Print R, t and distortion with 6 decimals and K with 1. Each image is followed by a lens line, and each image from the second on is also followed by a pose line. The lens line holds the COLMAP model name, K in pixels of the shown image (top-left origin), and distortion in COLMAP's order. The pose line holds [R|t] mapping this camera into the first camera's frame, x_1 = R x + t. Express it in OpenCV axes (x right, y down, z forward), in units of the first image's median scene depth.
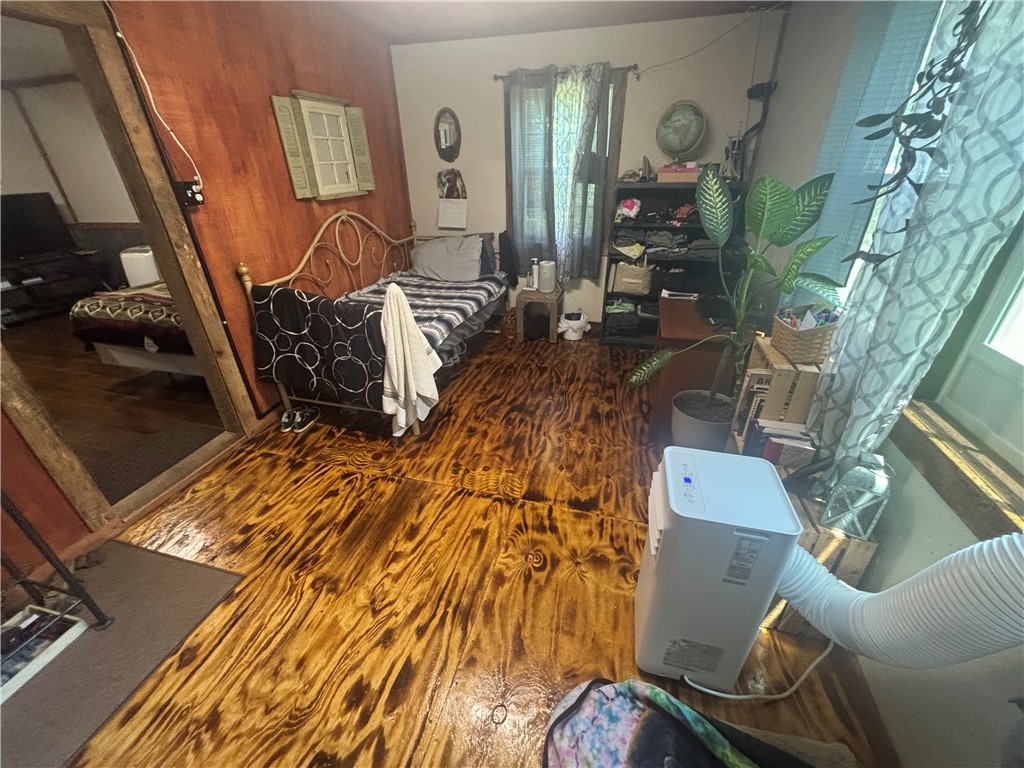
lens RADIAL K [[409.6, 0, 511.2], [0, 409.6, 385.5], [0, 0, 1]] dist [-0.000123, 0.000595]
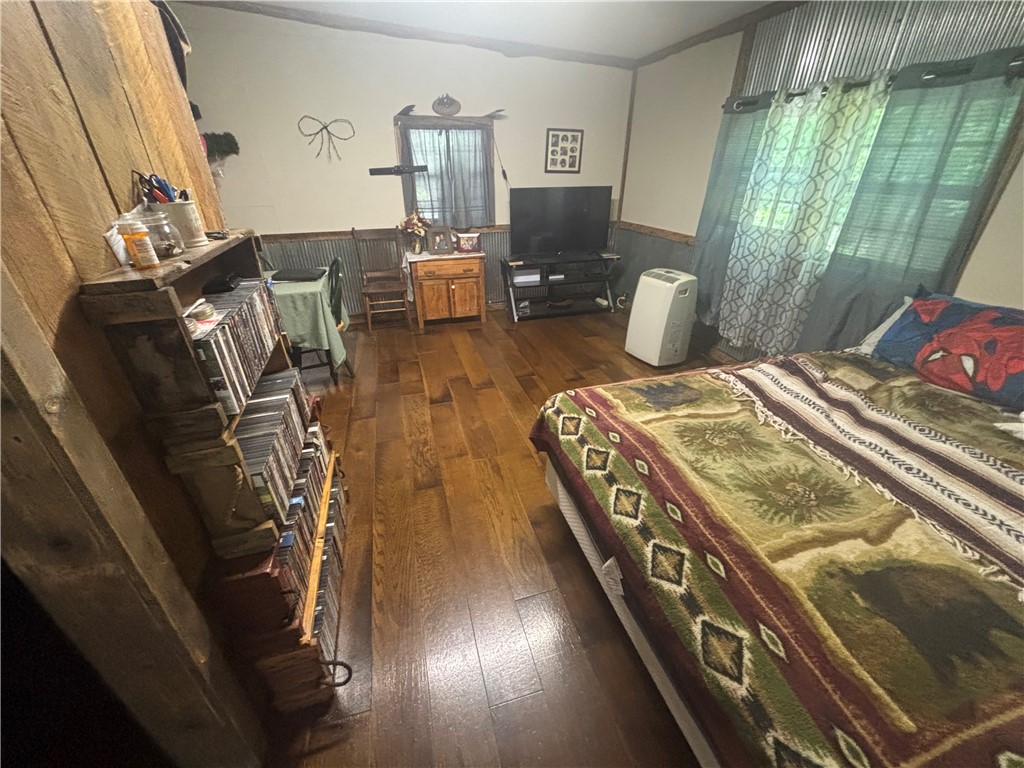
lens RADIAL K [[409.6, 0, 511.5], [0, 409.6, 382.5], [0, 0, 1]] dist [-0.000123, 0.000595]
pose [[0.529091, 0.420283, -0.737173, -1.755828], [-0.417616, 0.885208, 0.204947, -0.803055], [0.738688, 0.199419, 0.643873, 1.502657]]
